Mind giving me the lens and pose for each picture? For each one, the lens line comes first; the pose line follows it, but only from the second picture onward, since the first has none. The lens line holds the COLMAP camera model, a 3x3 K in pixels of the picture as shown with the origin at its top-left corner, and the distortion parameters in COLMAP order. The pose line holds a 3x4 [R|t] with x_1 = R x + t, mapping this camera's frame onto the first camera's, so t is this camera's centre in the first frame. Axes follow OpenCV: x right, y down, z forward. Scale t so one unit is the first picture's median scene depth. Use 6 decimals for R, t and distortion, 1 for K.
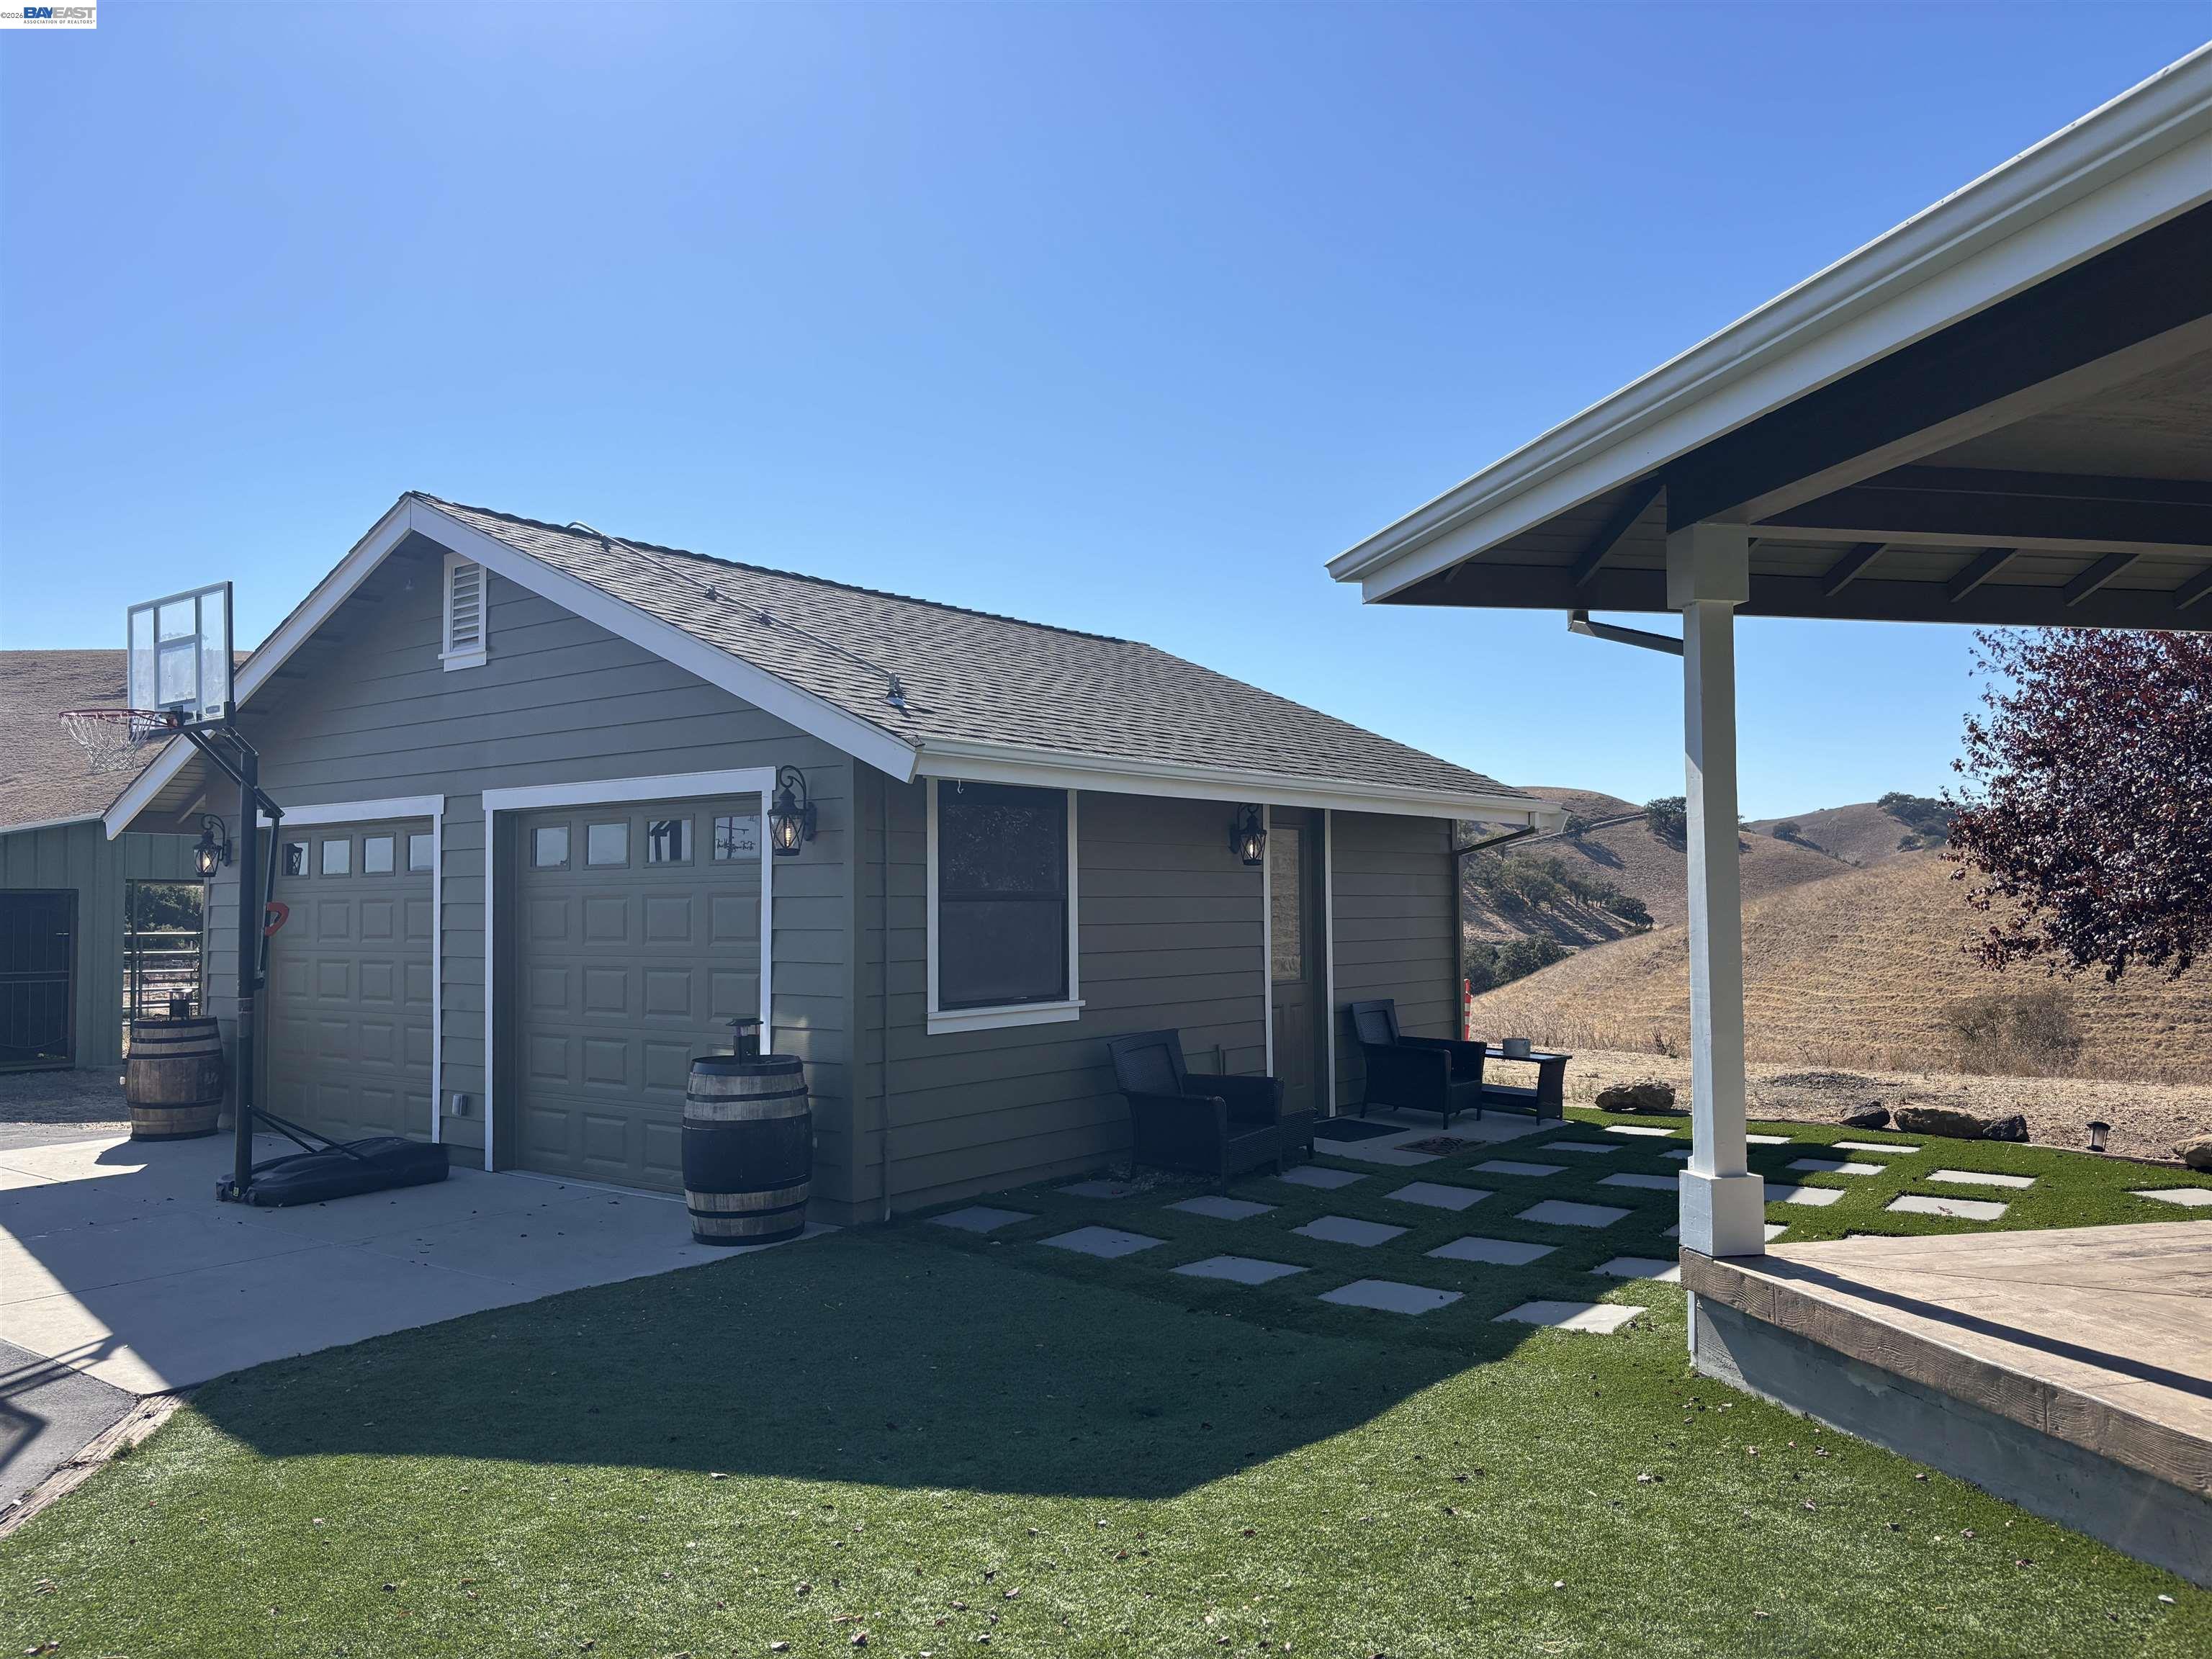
lens RADIAL K [[1669.5, 0, 1092.7], [0, 1669.5, 832.1], [0, 0, 1]] dist [0.038854, -0.036226]
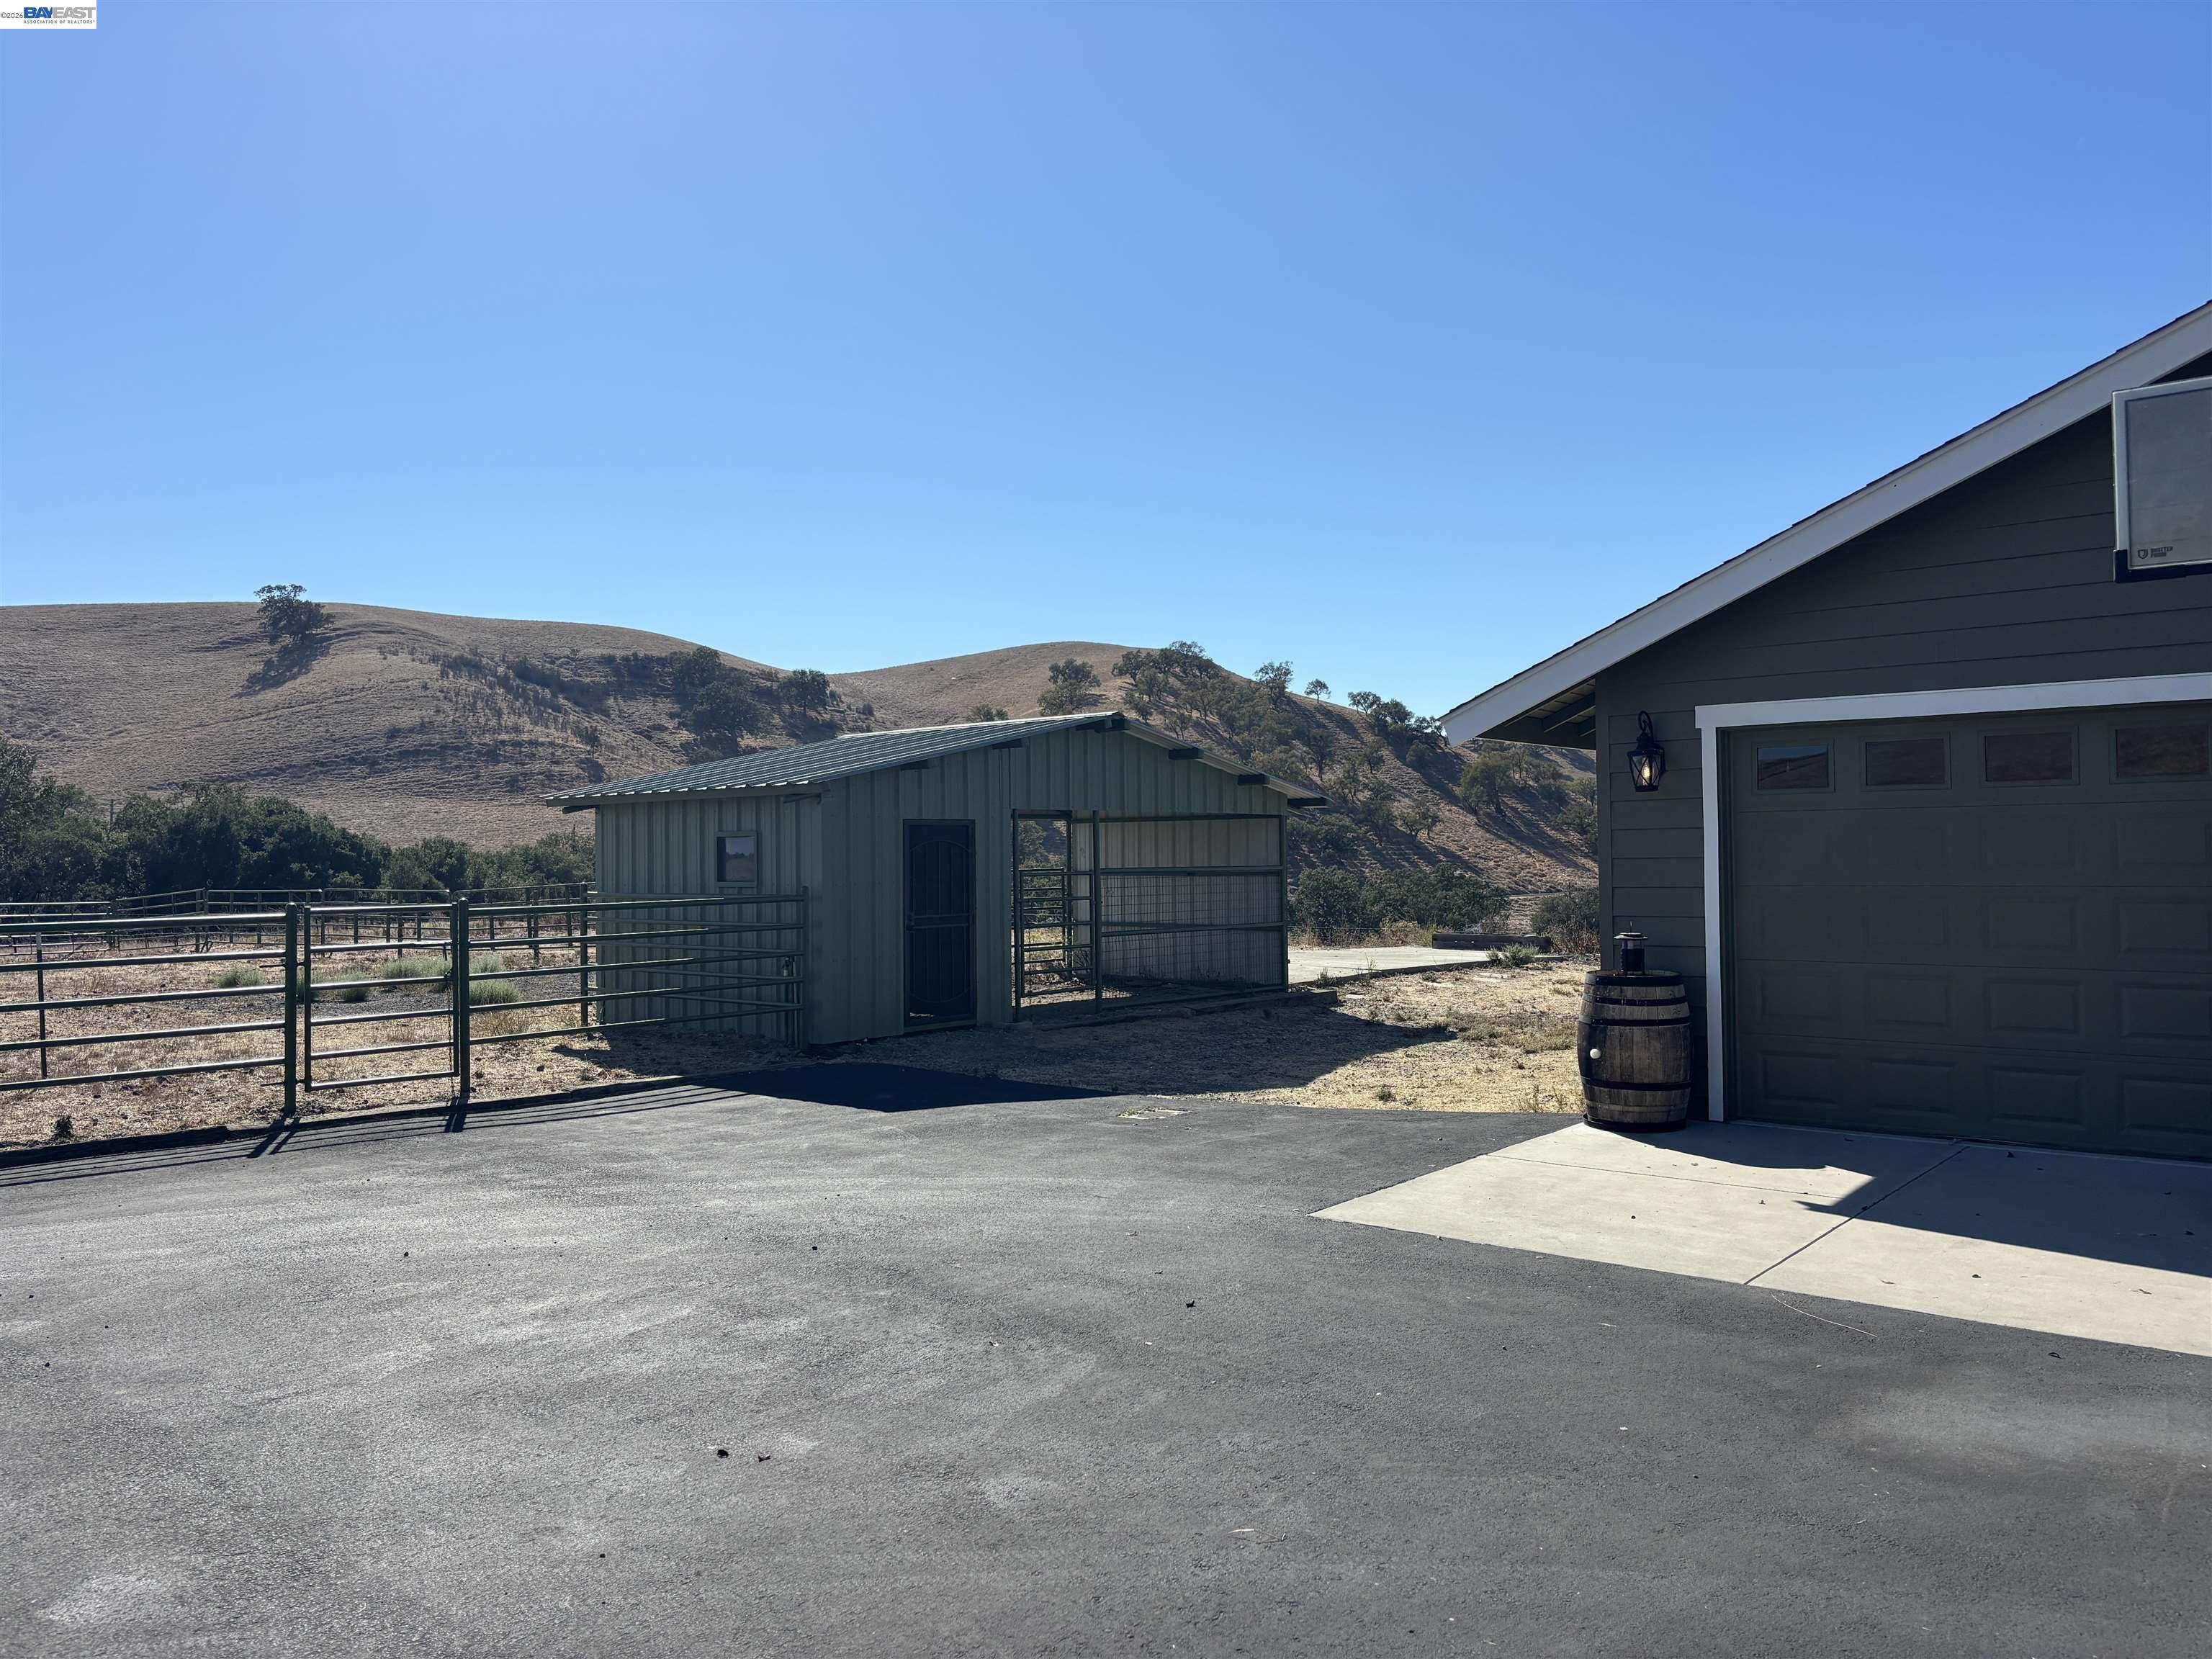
lens RADIAL K [[1647.6, 0, 1076.9], [0, 1647.6, 827.2], [0, 0, 1]] dist [0.080130, -0.068982]
pose [[0.999409, -0.003568, -0.034202, -0.887392], [0.004534, 0.999591, 0.028226, 0.023584], [0.034087, -0.028364, 0.999016, 0.261833]]
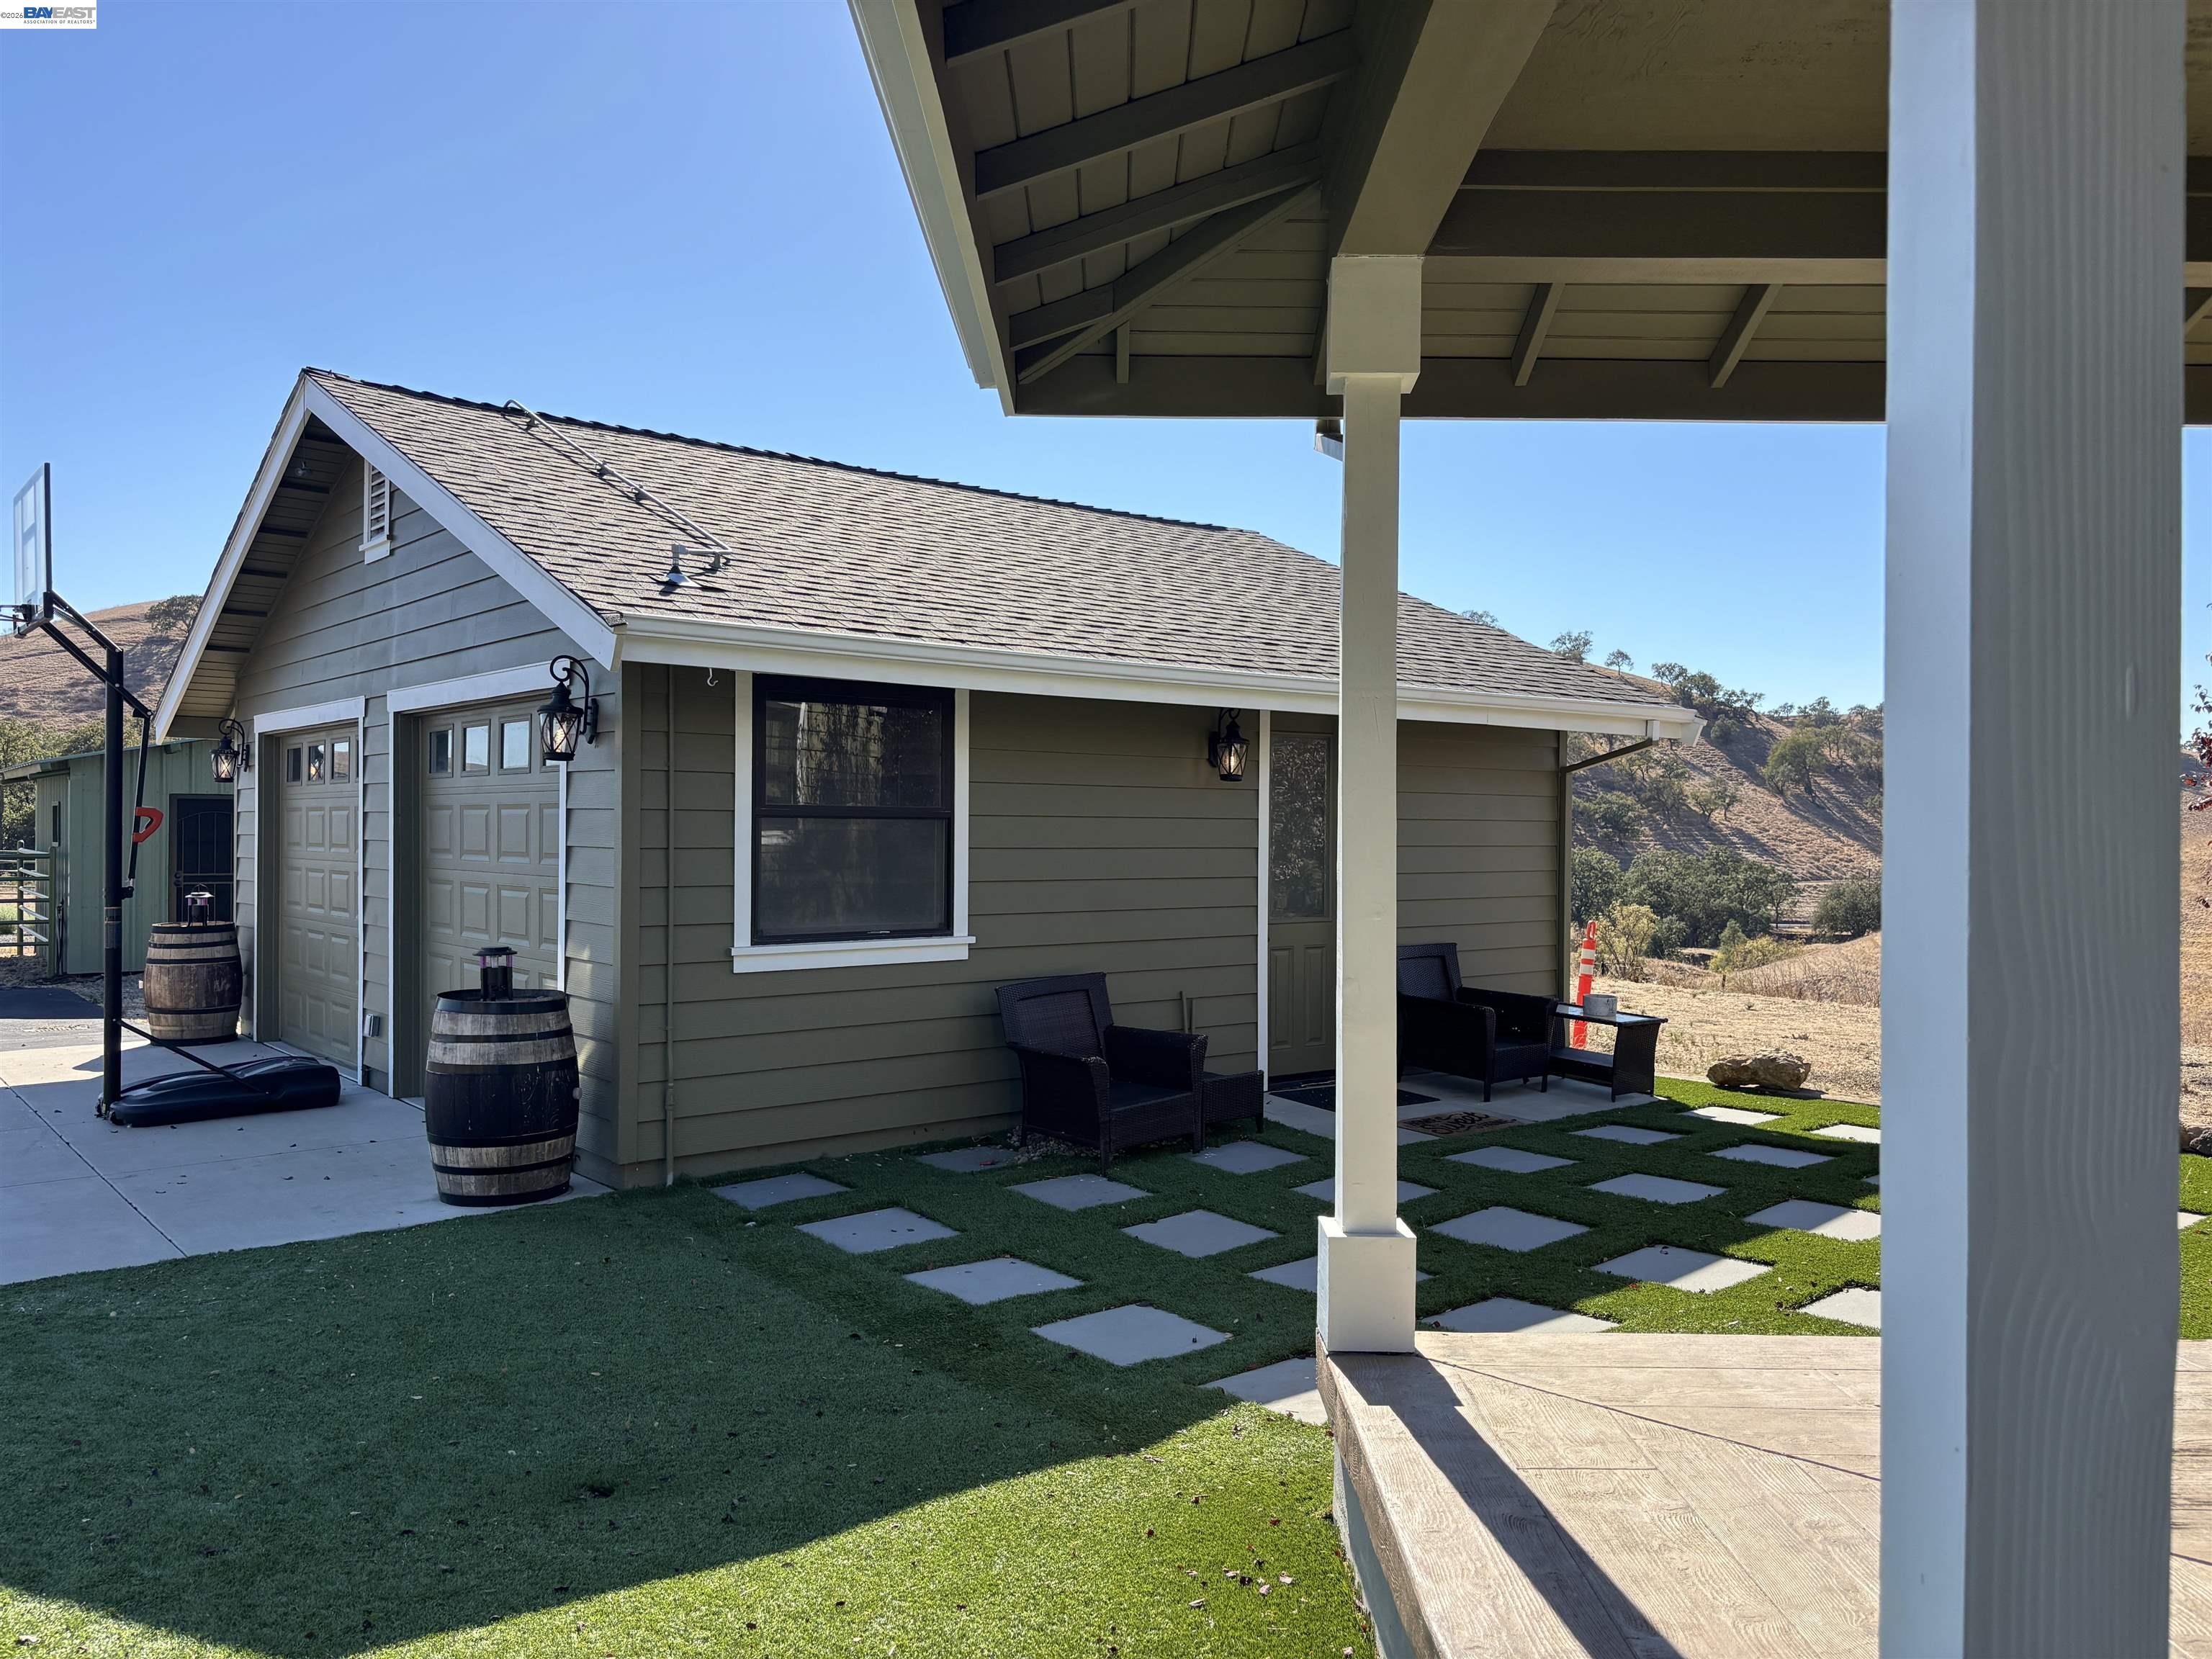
lens RADIAL K [[1665.3, 0, 1109.7], [0, 1665.3, 802.5], [0, 0, 1]] dist [0.103797, -0.165657]
pose [[0.977170, 0.013857, -0.212008, 0.220981], [-0.007469, 0.999495, 0.030899, 0.005005], [0.212329, -0.028611, 0.976779, 0.163984]]
